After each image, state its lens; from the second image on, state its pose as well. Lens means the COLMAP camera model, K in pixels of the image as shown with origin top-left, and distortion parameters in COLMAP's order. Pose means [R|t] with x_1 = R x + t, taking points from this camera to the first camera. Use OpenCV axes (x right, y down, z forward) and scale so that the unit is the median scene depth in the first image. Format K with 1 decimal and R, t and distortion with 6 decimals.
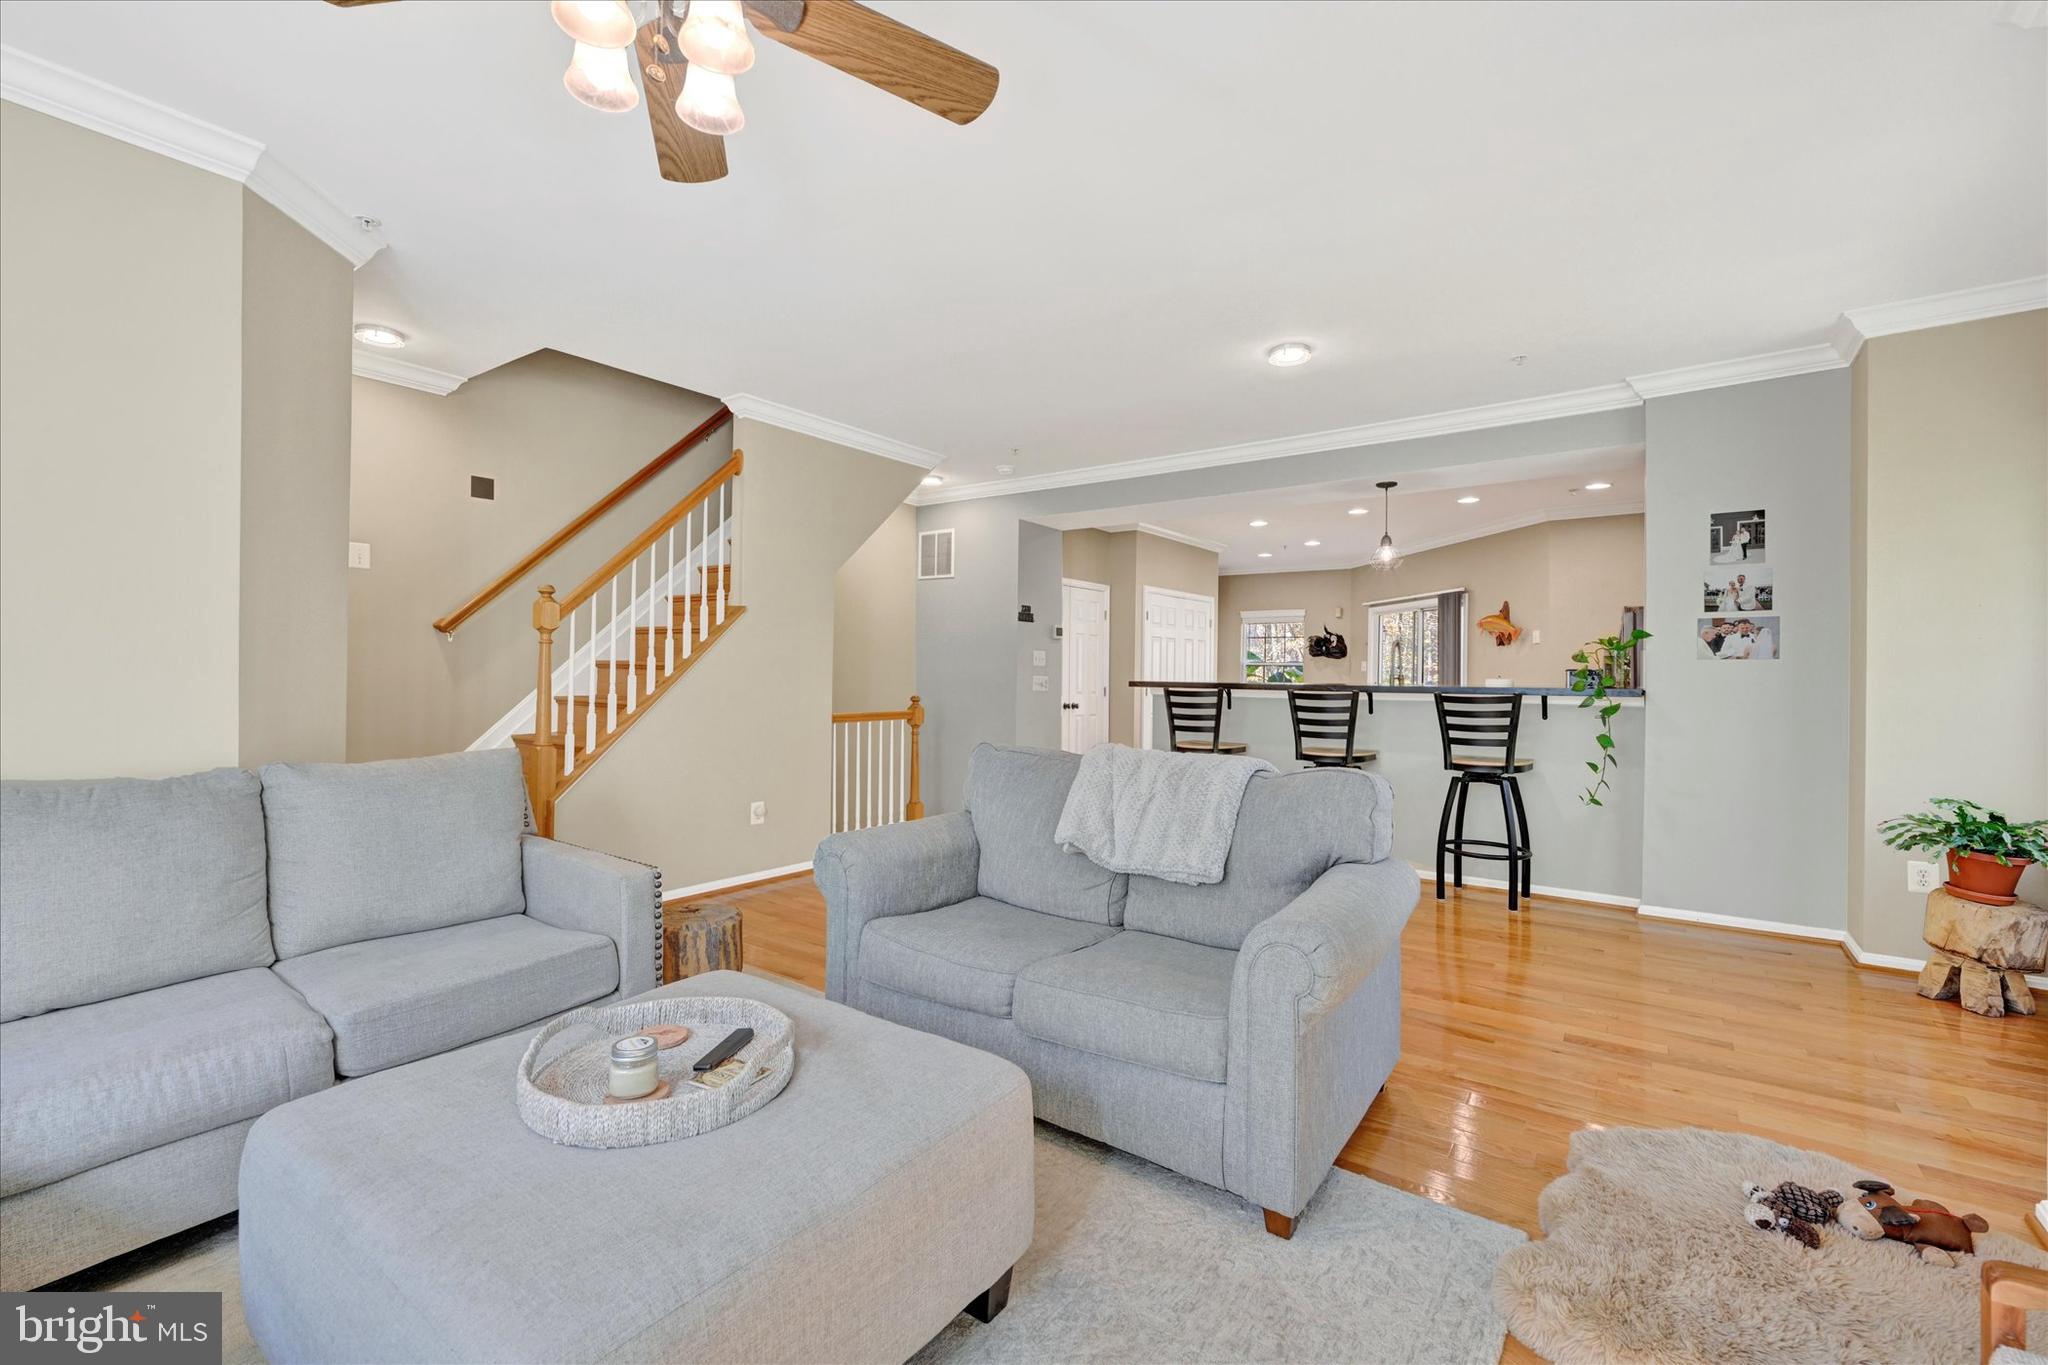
lens RADIAL K [[848.7, 0, 1040.1], [0, 848.7, 674.0], [0, 0, 1]] dist [-0.004415, 0.000325]
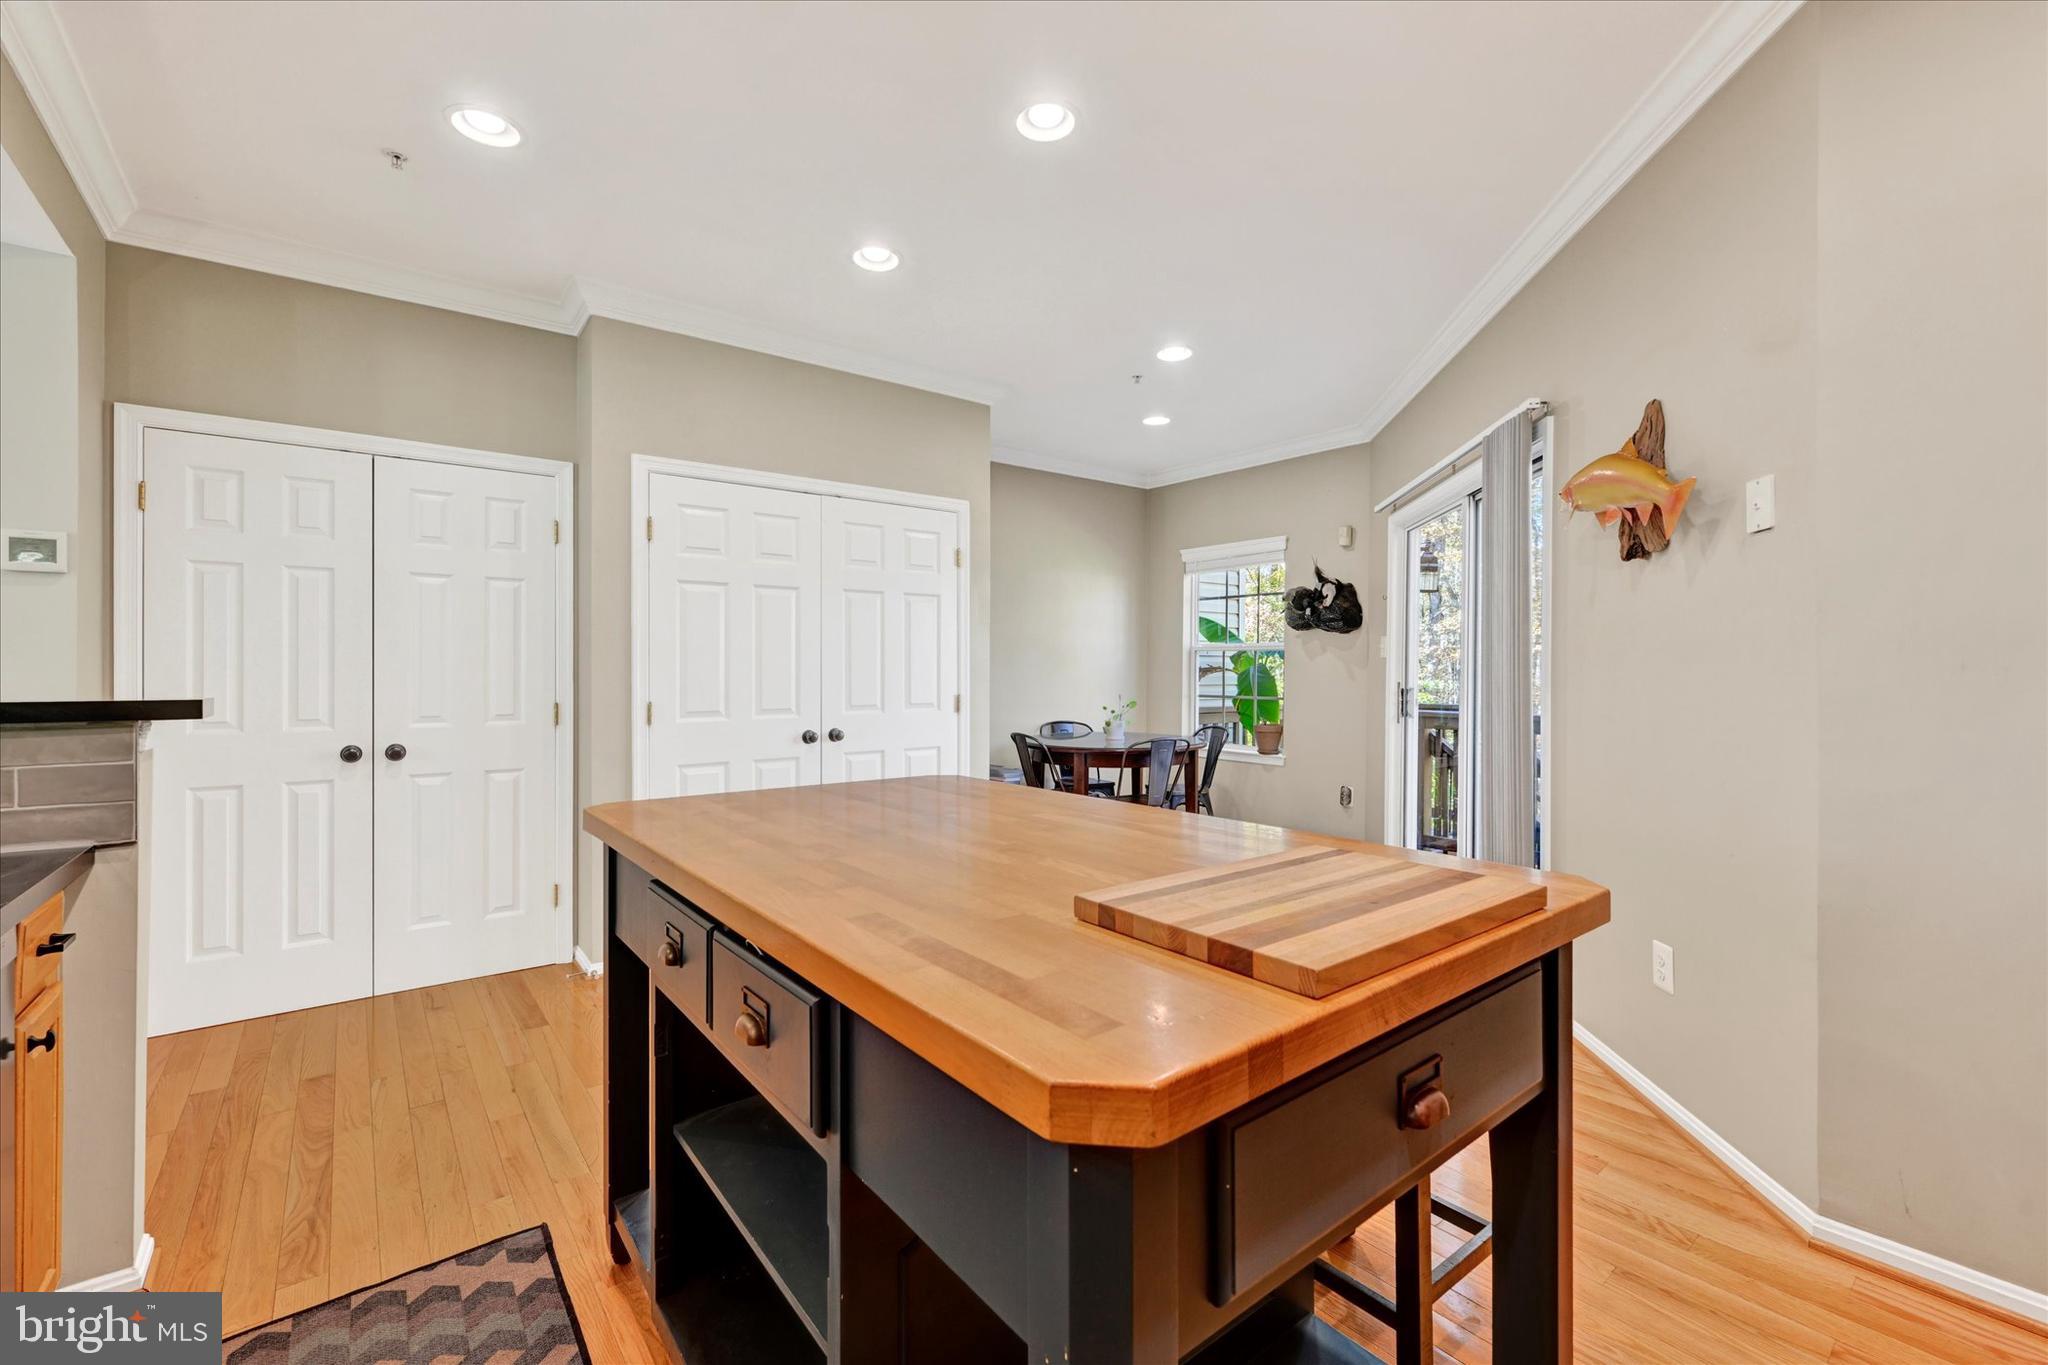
lens RADIAL K [[848.7, 0, 1023.7], [0, 848.7, 681.1], [0, 0, 1]] dist [-0.004415, 0.000325]
pose [[0.965079, -0.004217, -0.261926, 0.630776], [0.009371, 0.999786, 0.018431, -0.002188], [0.261793, -0.020242, 0.964912, 1.012769]]
